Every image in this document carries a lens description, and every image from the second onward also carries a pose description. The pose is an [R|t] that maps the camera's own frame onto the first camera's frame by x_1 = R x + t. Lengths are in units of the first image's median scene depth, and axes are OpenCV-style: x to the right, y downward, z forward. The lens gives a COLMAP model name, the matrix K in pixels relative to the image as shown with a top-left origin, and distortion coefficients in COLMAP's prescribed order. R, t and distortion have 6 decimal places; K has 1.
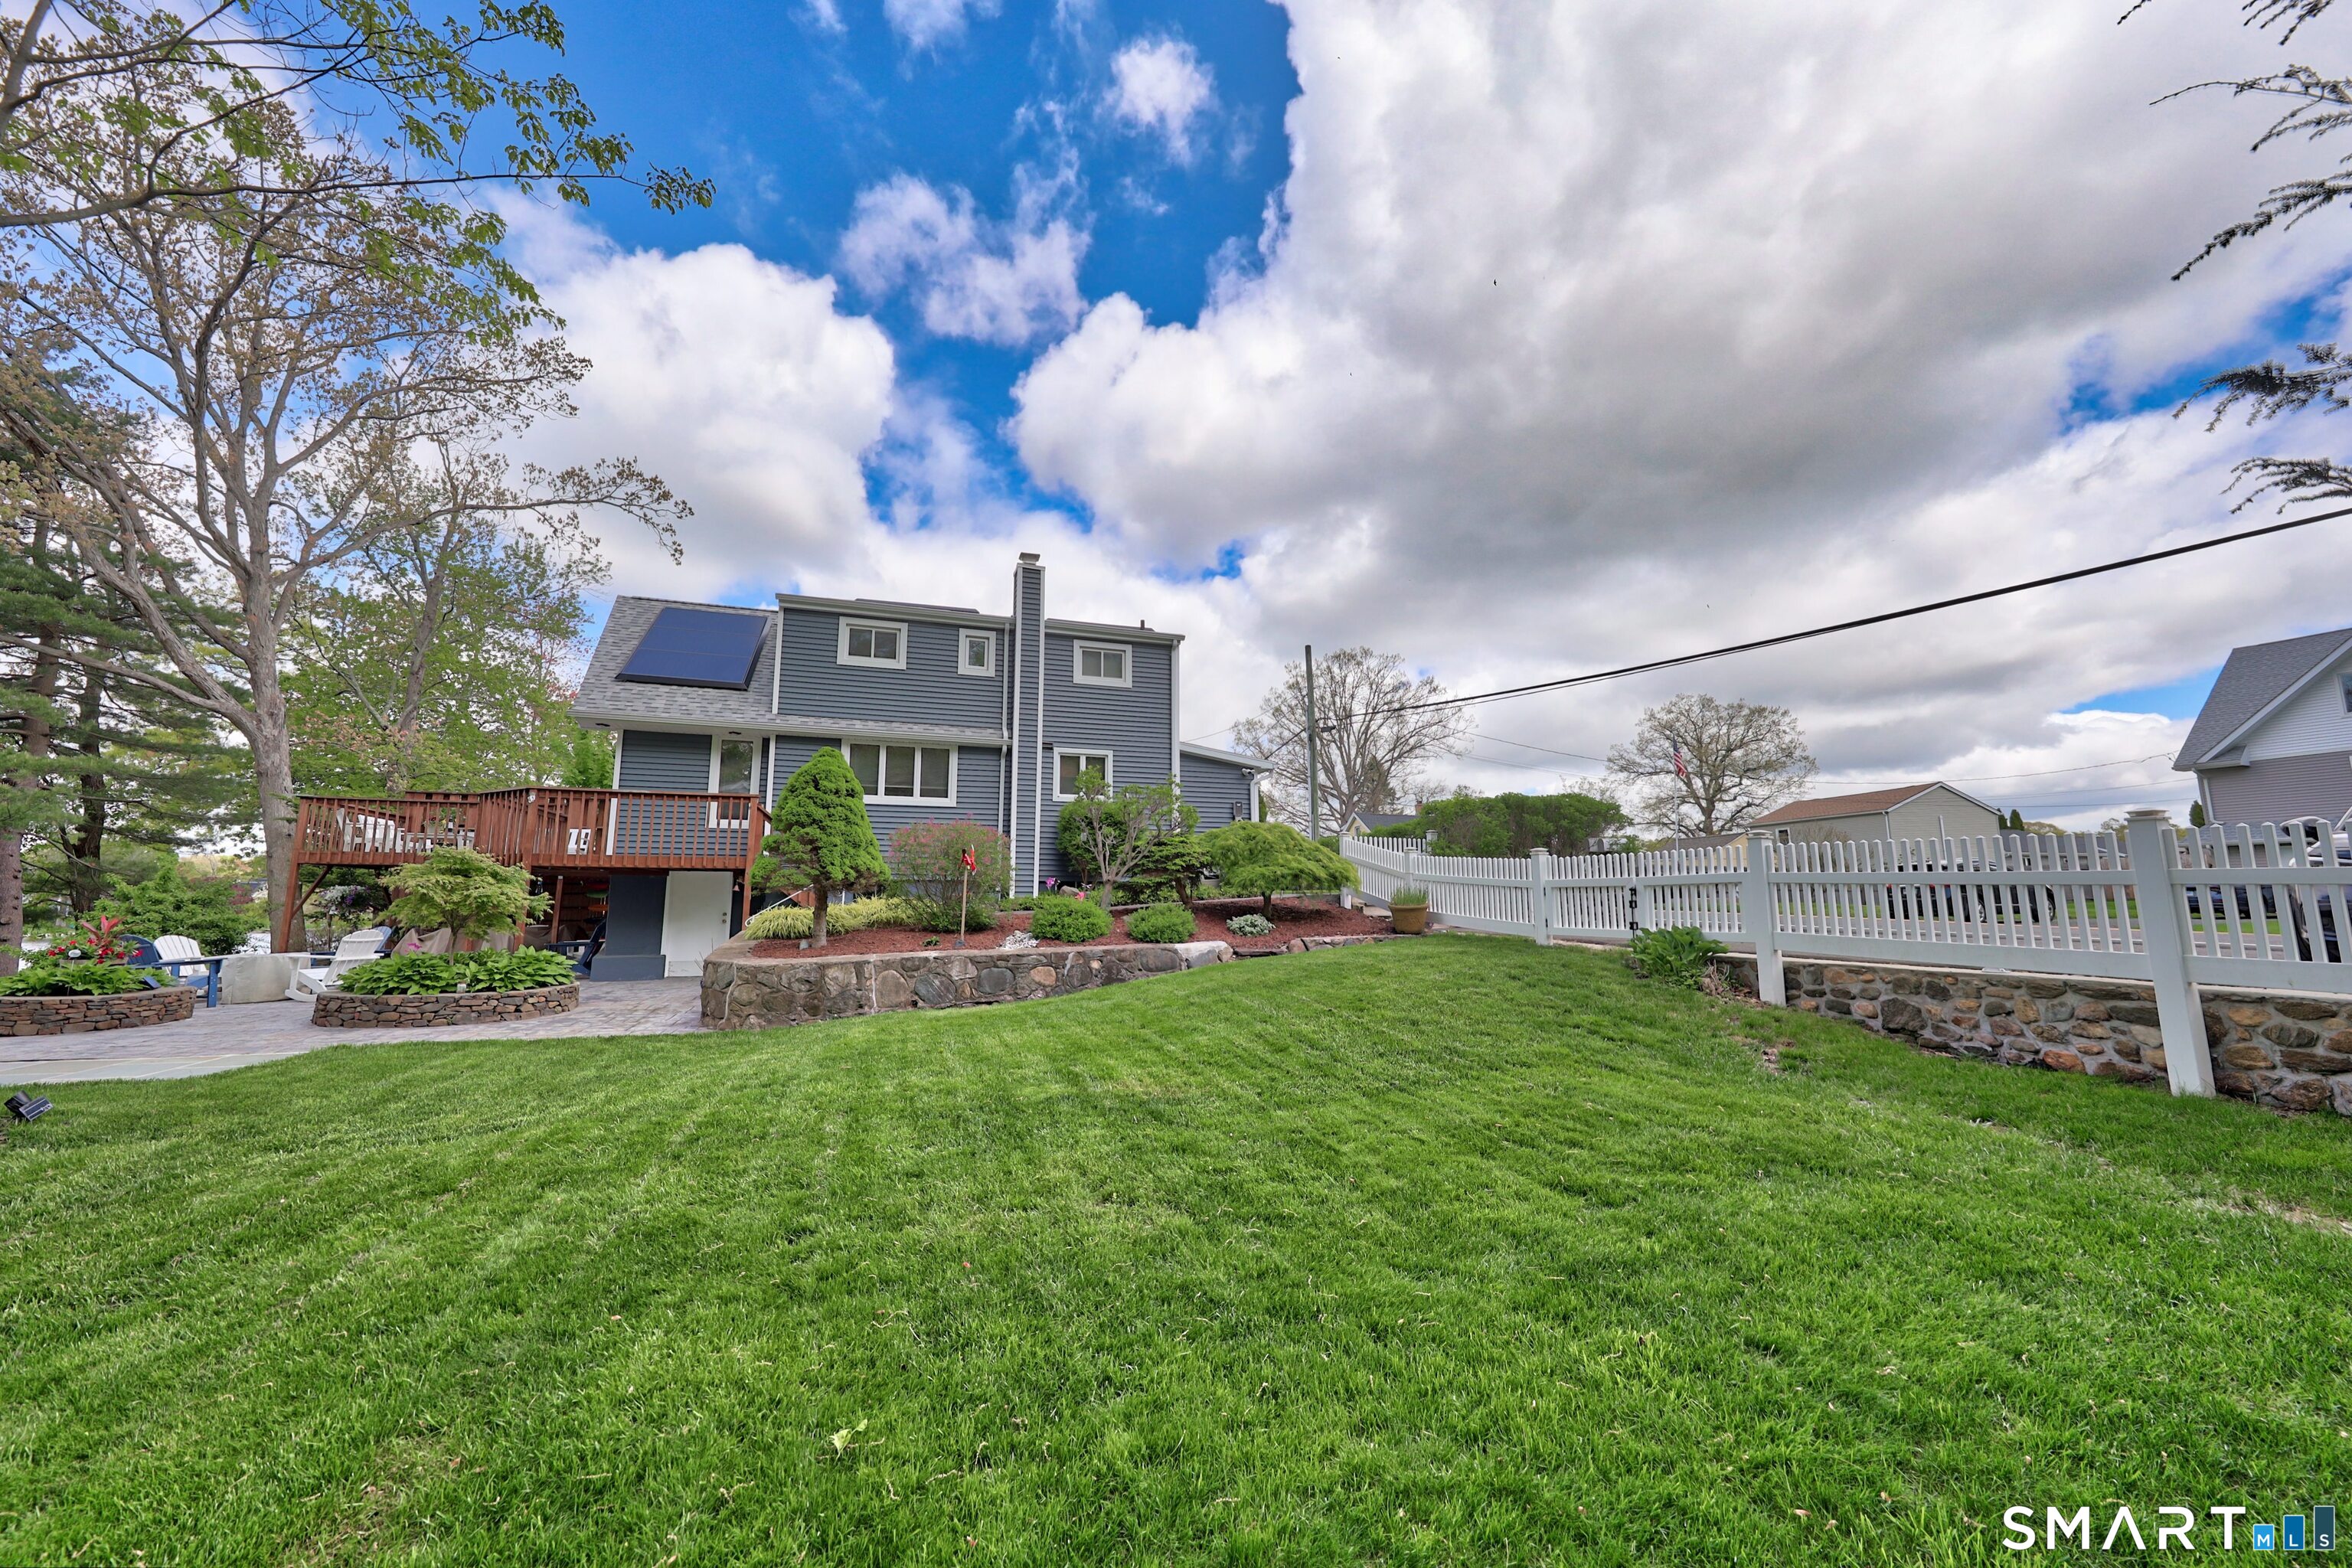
lens RADIAL K [[861.2, 0, 1176.0], [0, 861.2, 784.0], [0, 0, 1]] dist [-0.000633, 0.000307]
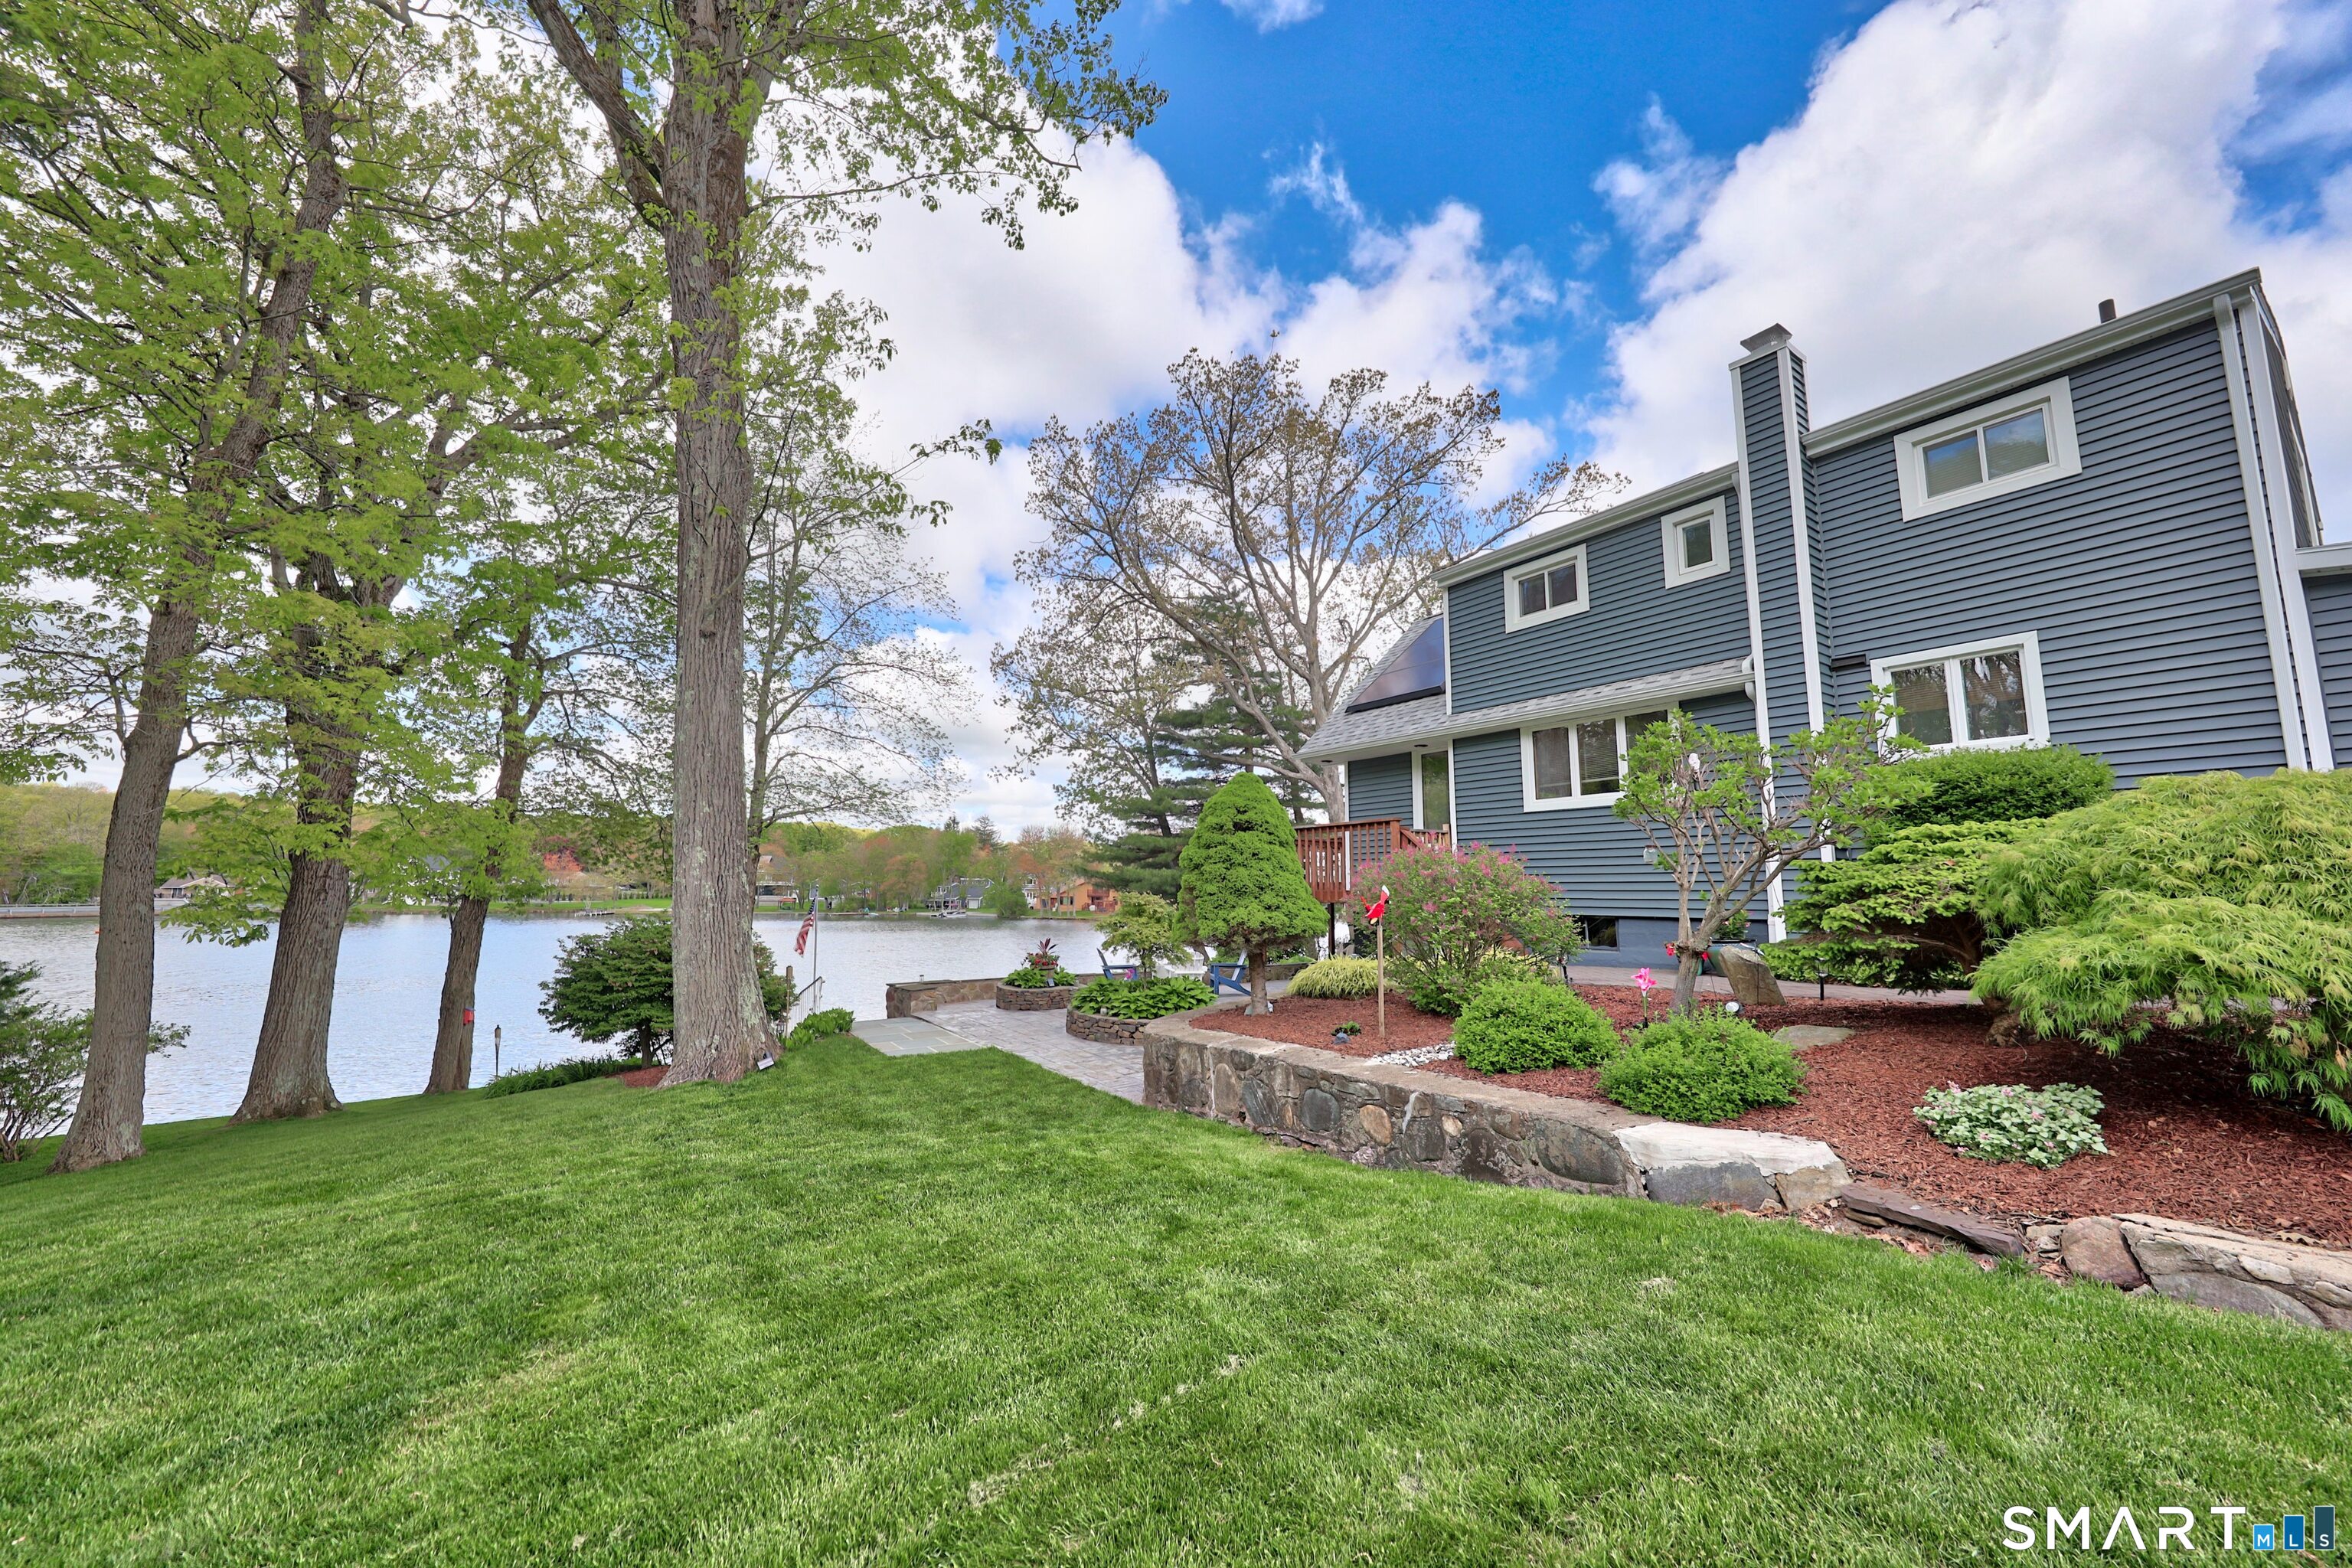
lens RADIAL K [[860.3, 0, 1167.0], [0, 860.3, 788.6], [0, 0, 1]] dist [-0.000944, -0.000137]
pose [[0.243173, -0.109045, -0.963834, 0.257133], [0.134363, 0.987868, -0.077865, 0.016938], [0.960632, -0.110569, 0.254874, 0.491602]]
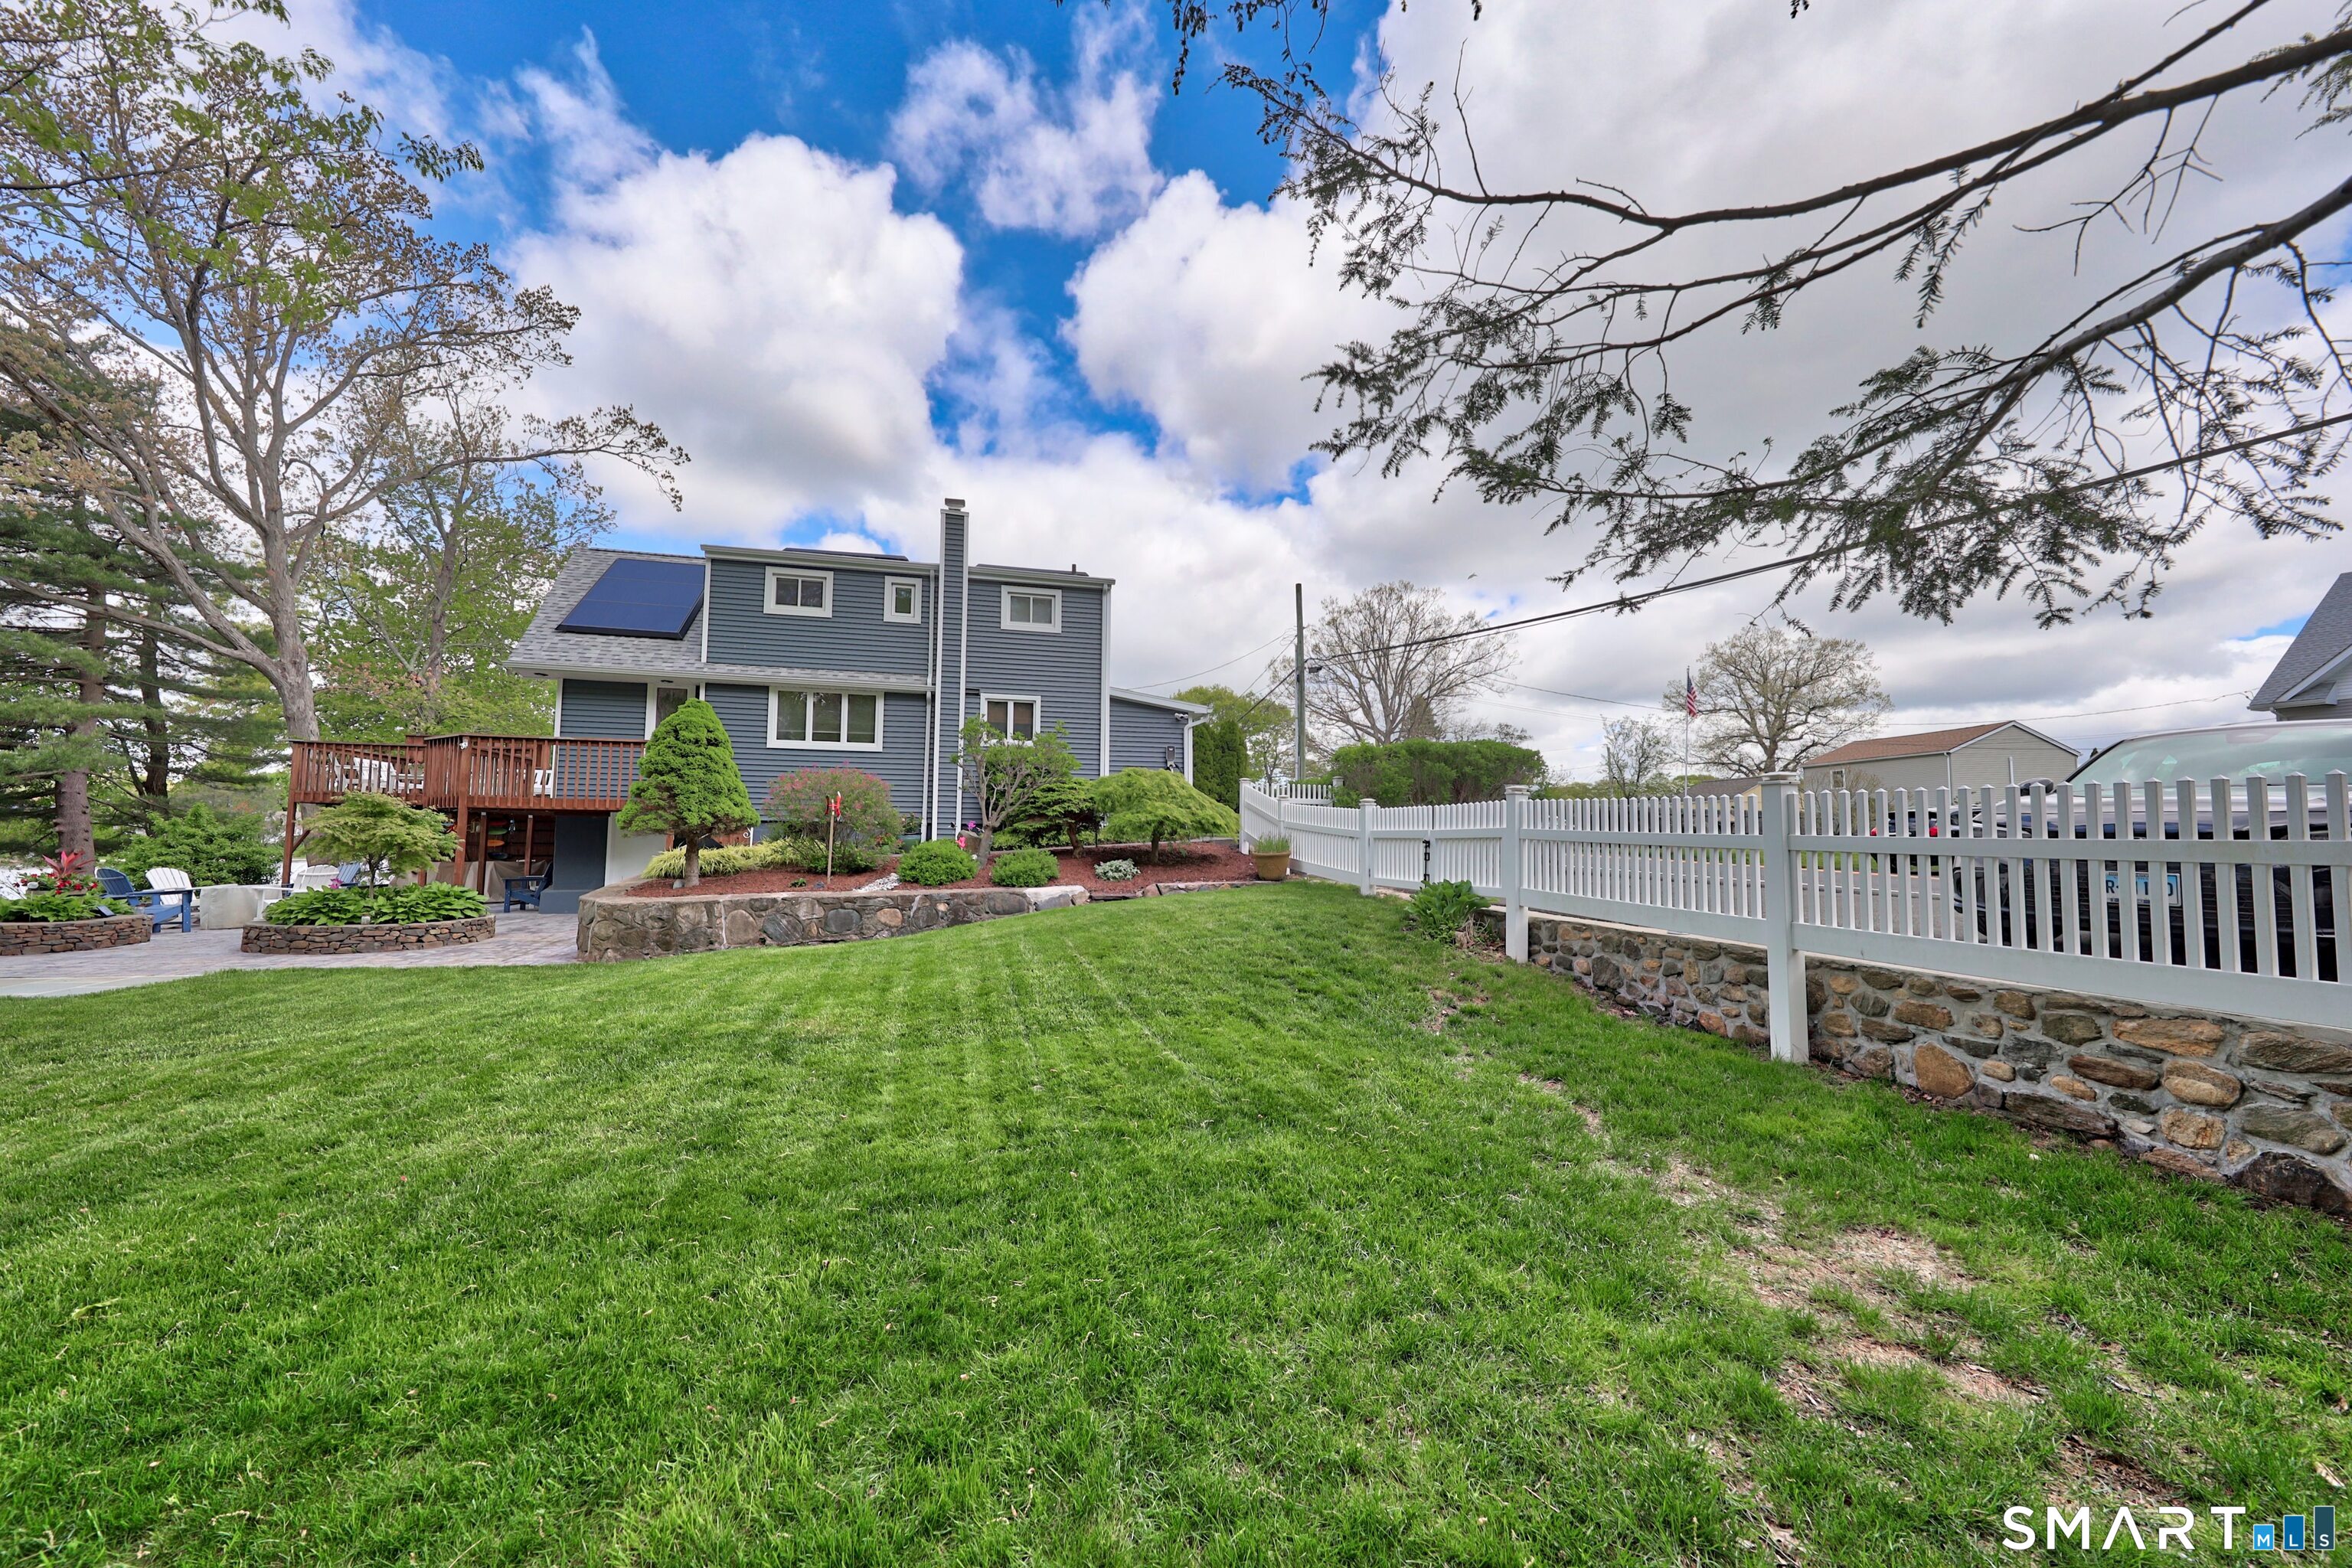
lens RADIAL K [[860.3, 0, 1167.0], [0, 860.3, 788.6], [0, 0, 1]] dist [-0.000944, -0.000137]
pose [[0.997417, 0.004623, -0.071677, 0.161750], [0.000938, 0.997003, 0.077361, -0.009086], [0.071820, -0.077228, 0.994423, -0.005276]]
